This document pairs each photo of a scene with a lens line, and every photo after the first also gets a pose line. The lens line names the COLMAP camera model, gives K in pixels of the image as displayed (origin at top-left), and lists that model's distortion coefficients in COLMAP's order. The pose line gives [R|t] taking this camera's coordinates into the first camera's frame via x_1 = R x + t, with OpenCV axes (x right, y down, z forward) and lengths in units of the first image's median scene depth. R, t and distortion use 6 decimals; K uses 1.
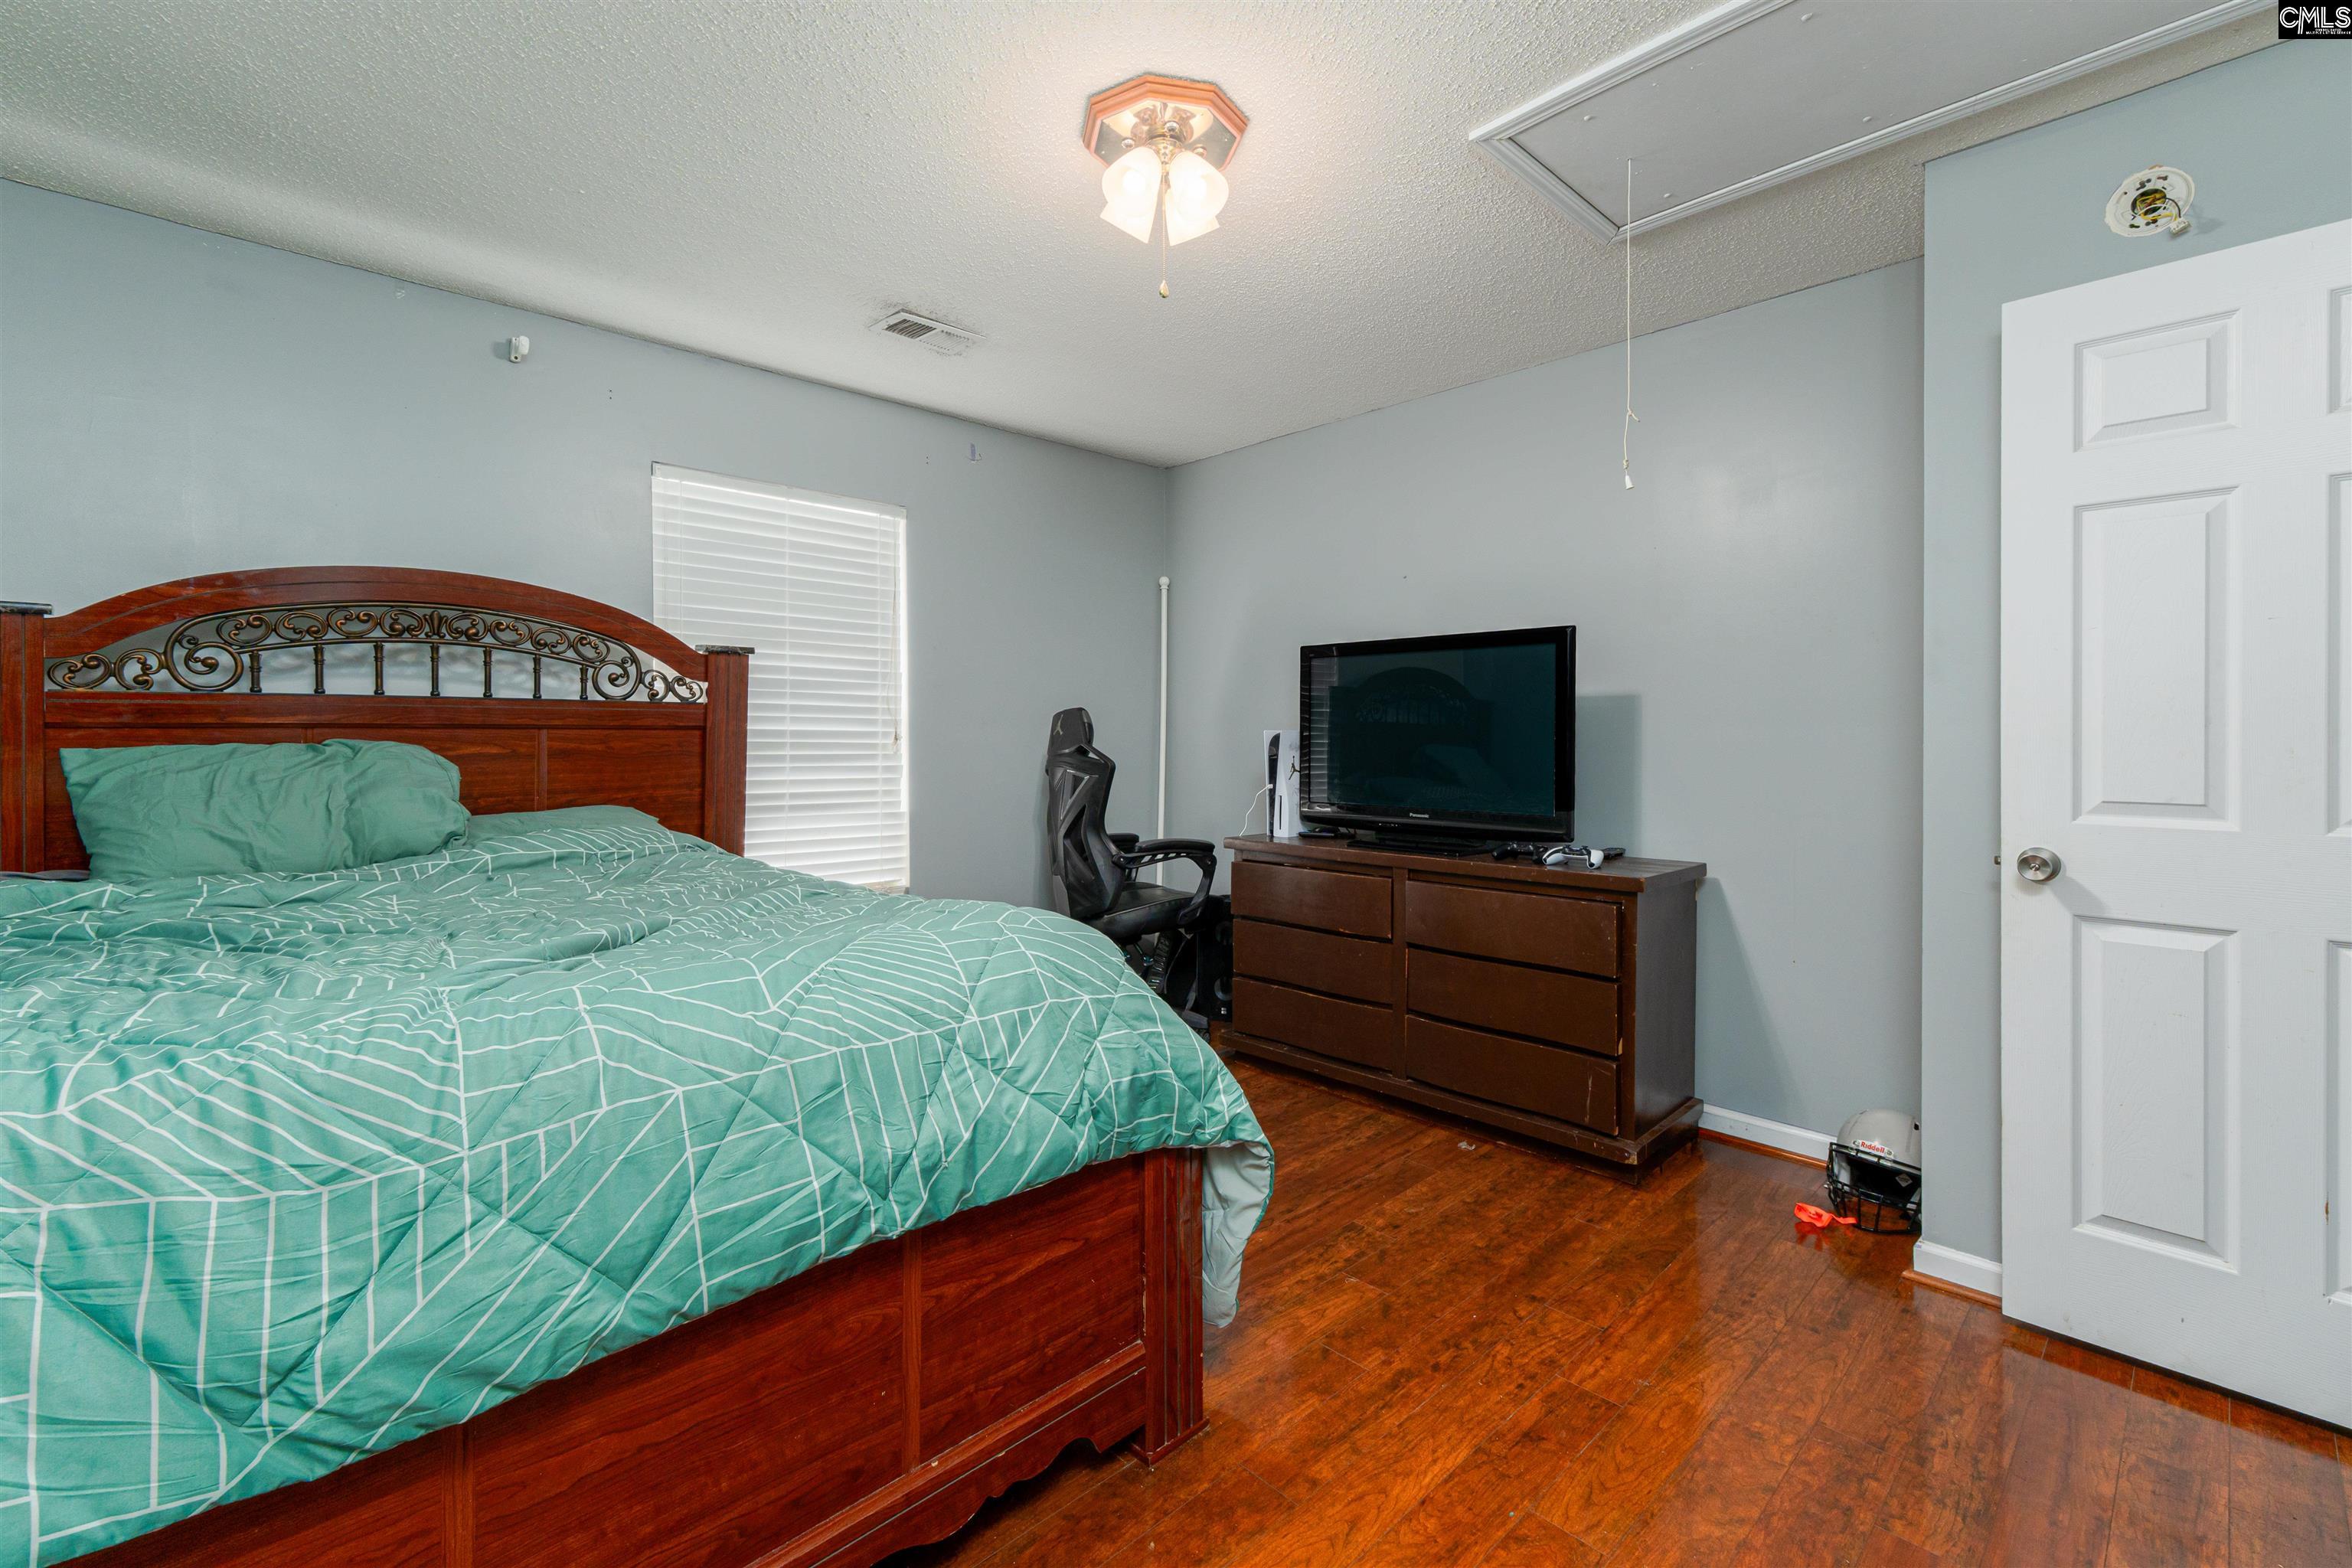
lens RADIAL K [[1006.6, 0, 1187.8], [0, 1006.6, 741.2], [0, 0, 1]] dist [0.016369, 0.000188]
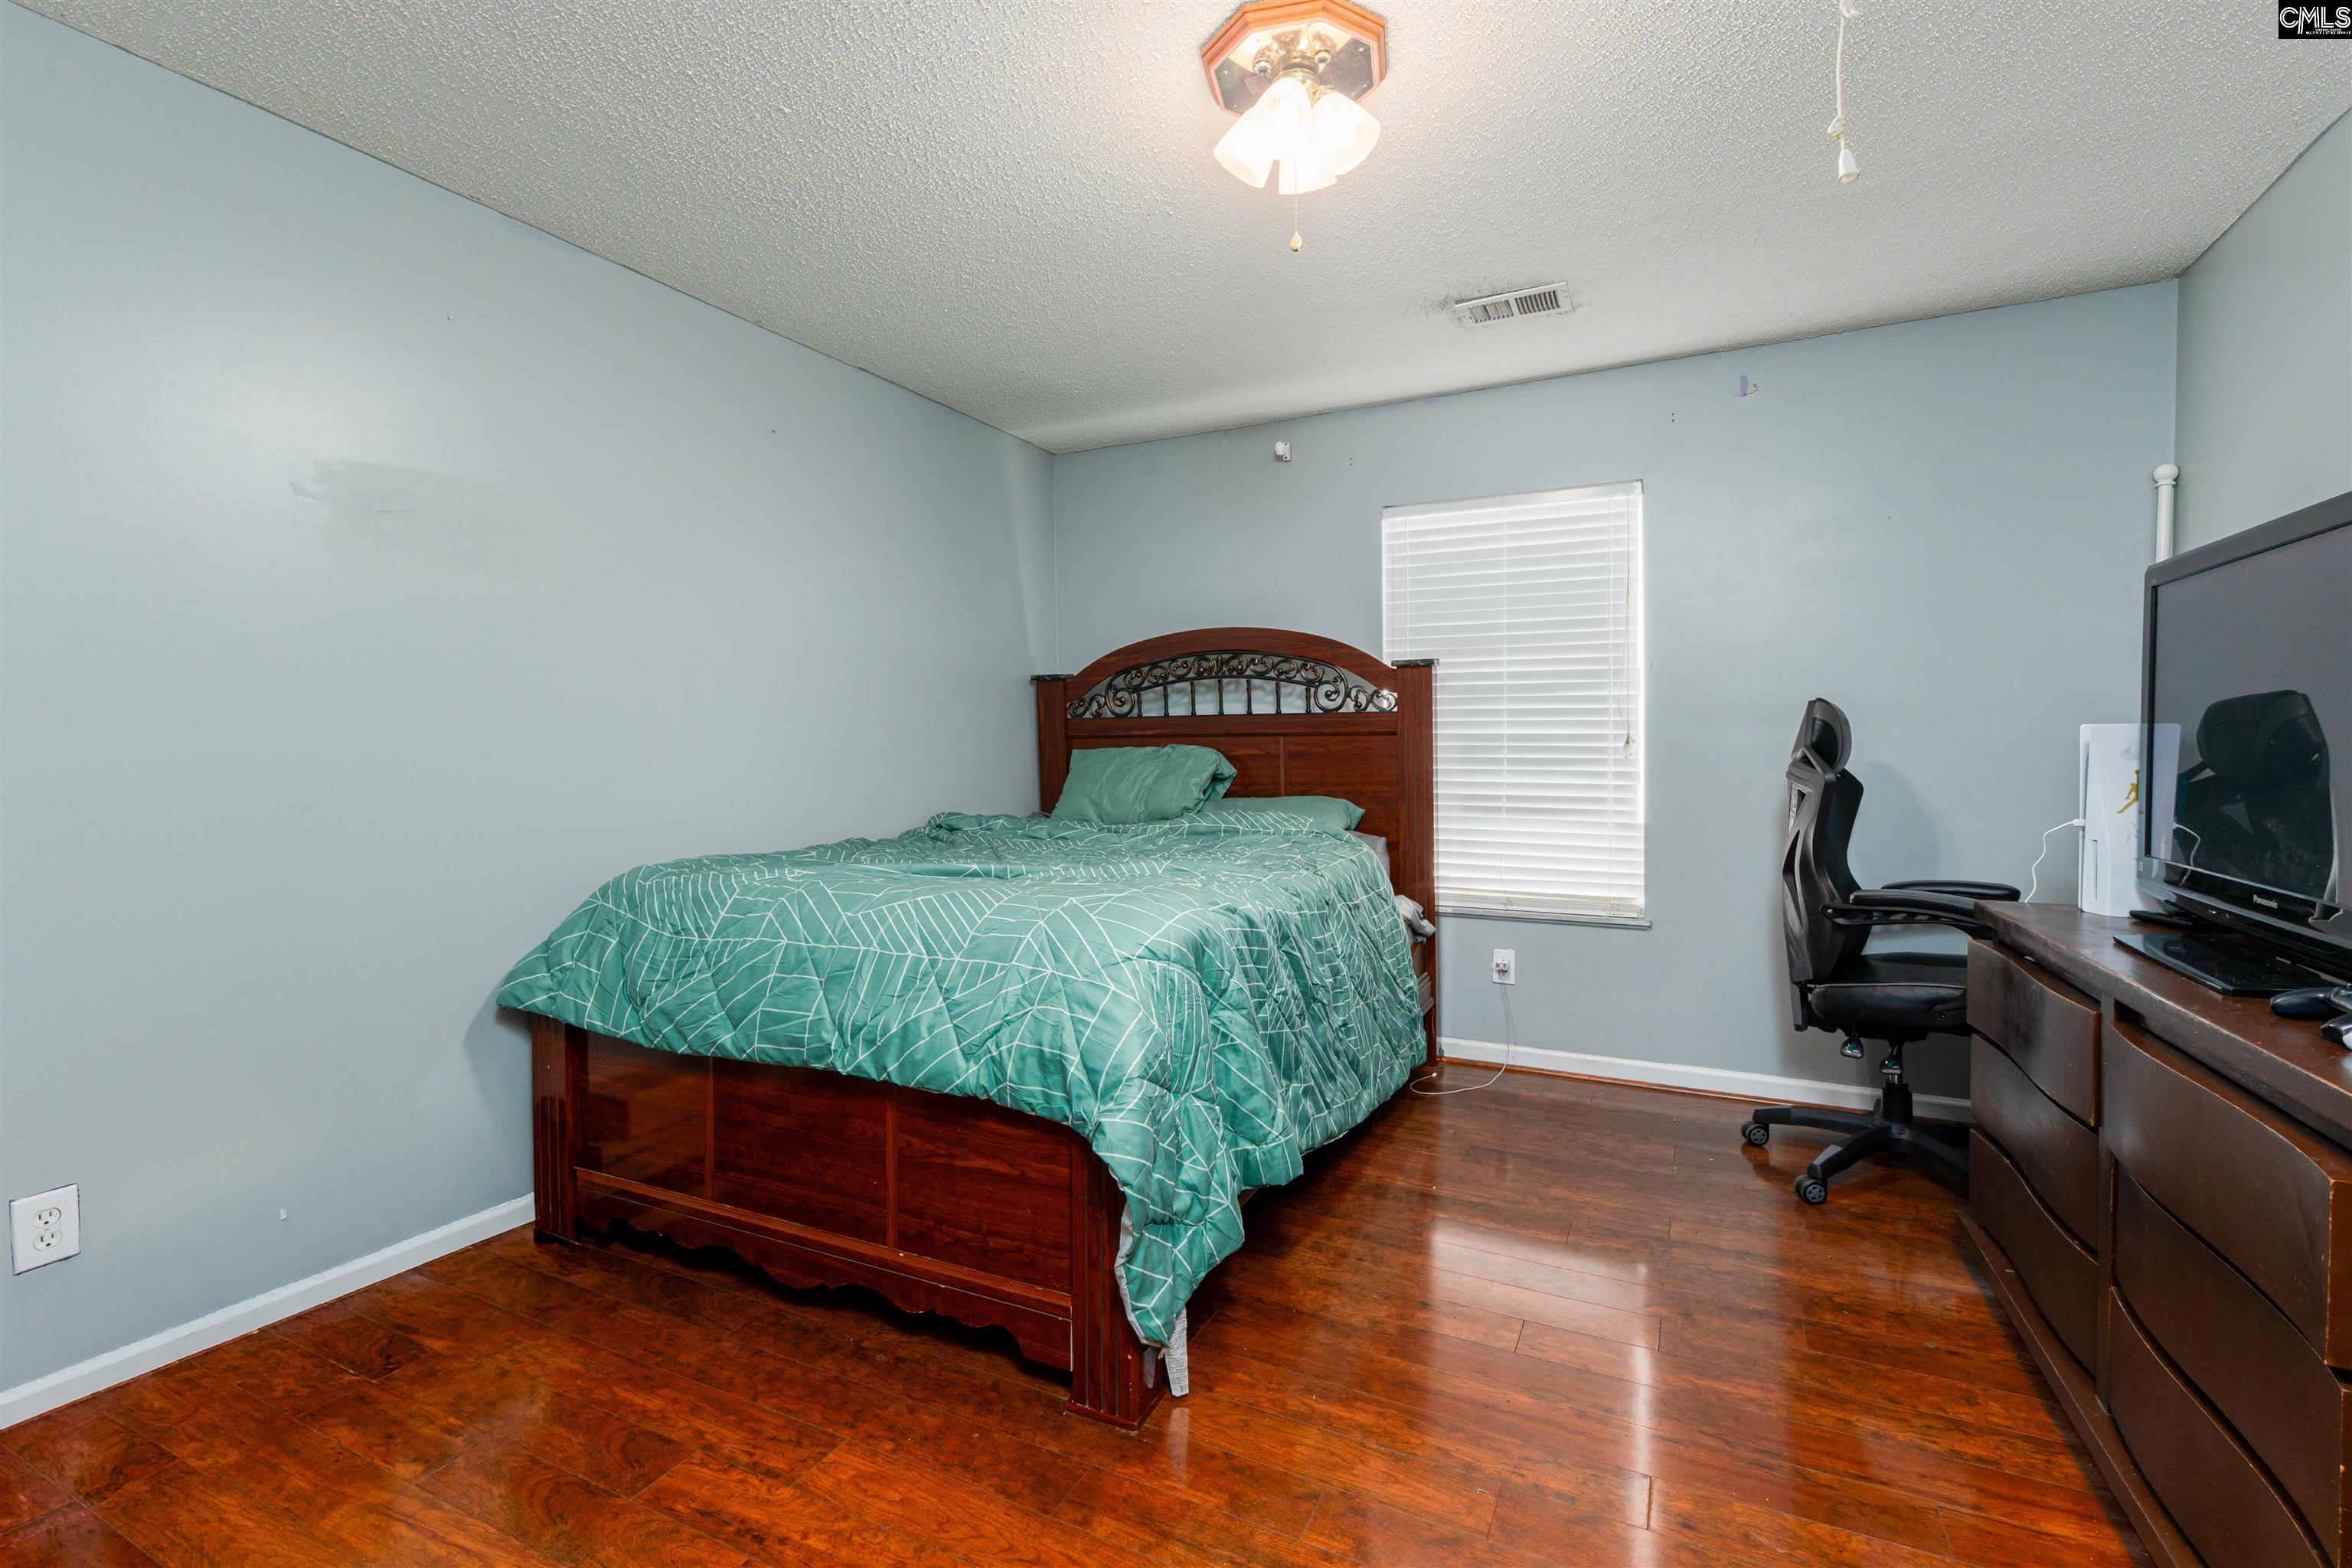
lens RADIAL K [[1006.6, 0, 1179.8], [0, 1006.6, 772.4], [0, 0, 1]] dist [0.016369, 0.000188]
pose [[0.351172, 0.024791, -0.935983, 0.533205], [0.001560, 0.999633, 0.027062, -0.000166], [0.936310, -0.010963, 0.351004, 0.391110]]
